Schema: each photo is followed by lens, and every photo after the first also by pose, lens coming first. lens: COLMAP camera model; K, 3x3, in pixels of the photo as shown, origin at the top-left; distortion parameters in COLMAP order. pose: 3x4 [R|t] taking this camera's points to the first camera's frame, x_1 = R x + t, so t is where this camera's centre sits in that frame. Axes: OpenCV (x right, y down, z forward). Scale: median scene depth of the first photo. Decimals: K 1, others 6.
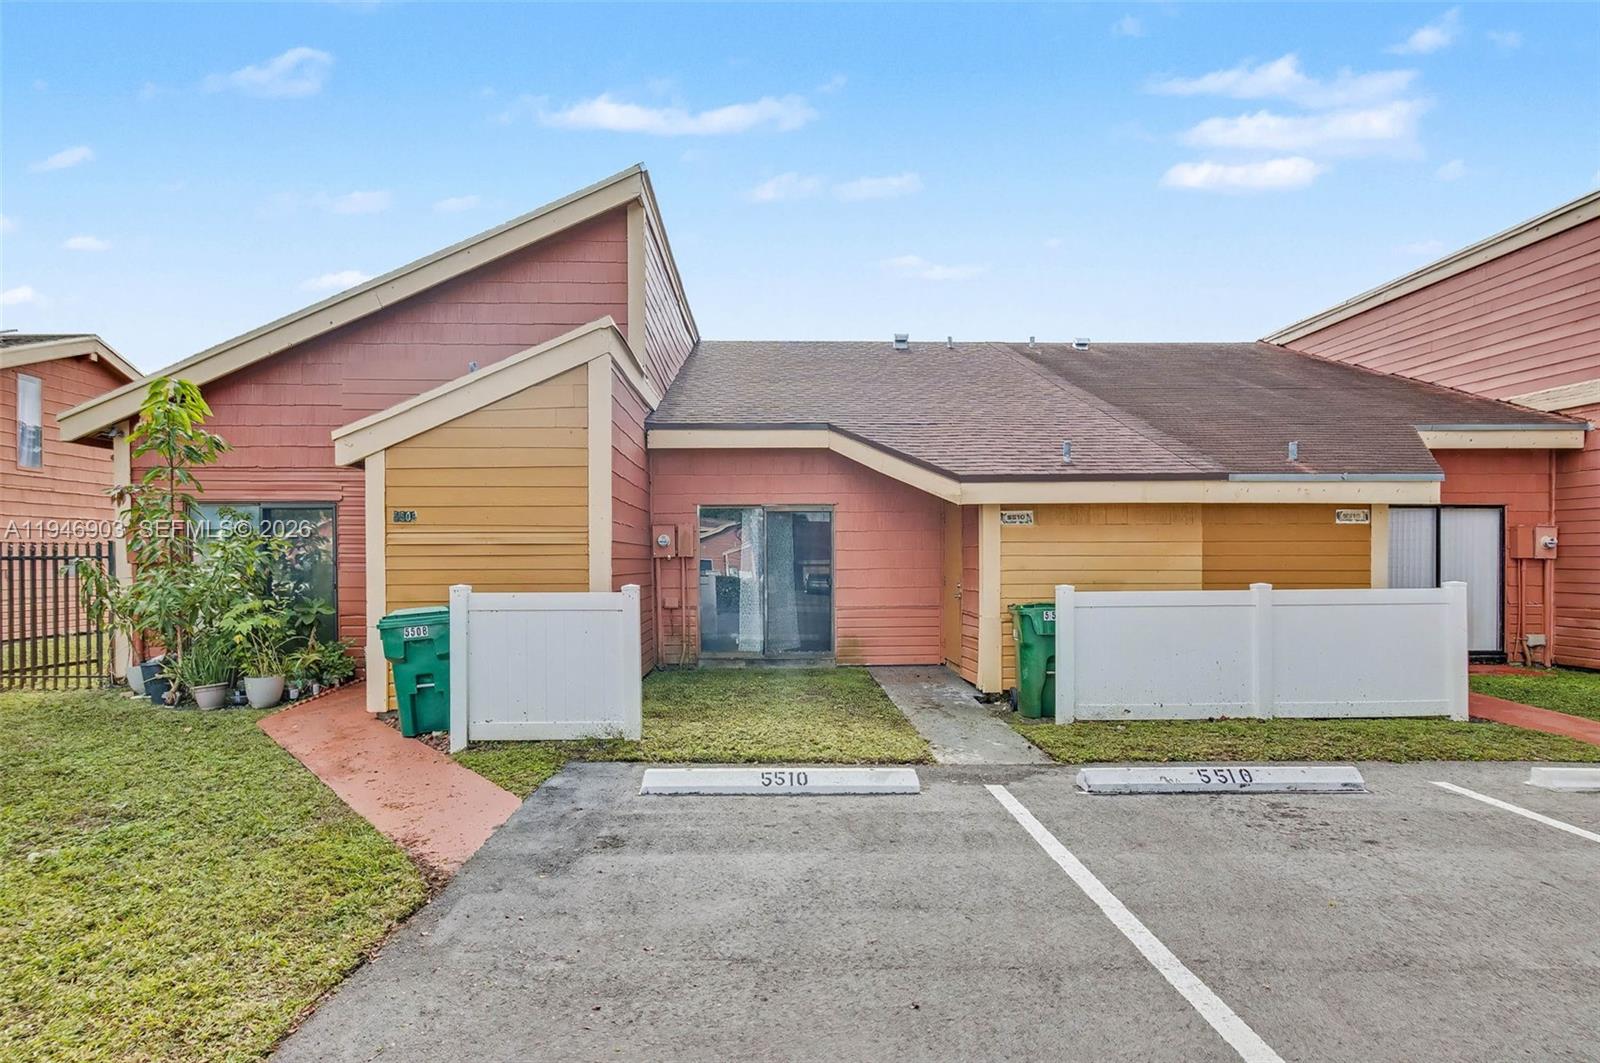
lens RADIAL K [[826.4, 0, 778.7], [0, 826.4, 562.4], [0, 0, 1]] dist [0.017764, 0.002243]
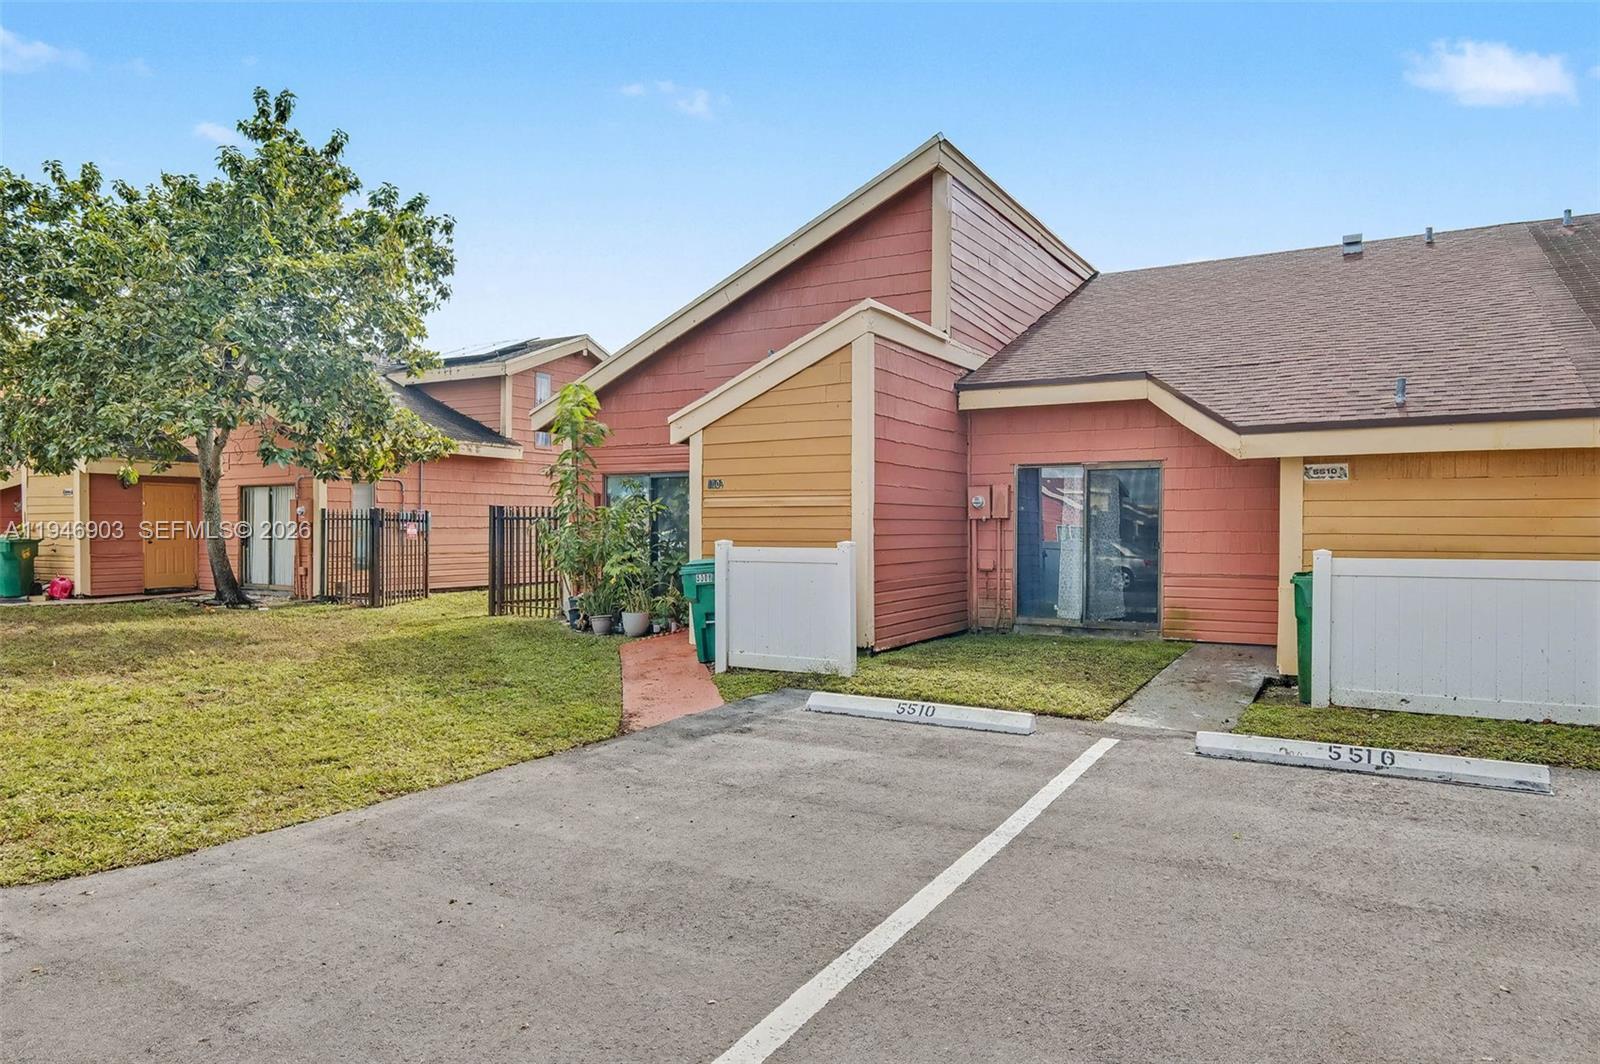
lens RADIAL K [[1013.1, 0, 800.3], [0, 1013.1, 532.8], [0, 0, 1]] dist [0.032091, 0.006045]
pose [[0.859406, 0.008425, -0.511225, 0.362224], [-0.005184, 0.999956, 0.007765, 0.002839], [0.511268, -0.004023, 0.859412, -0.182253]]
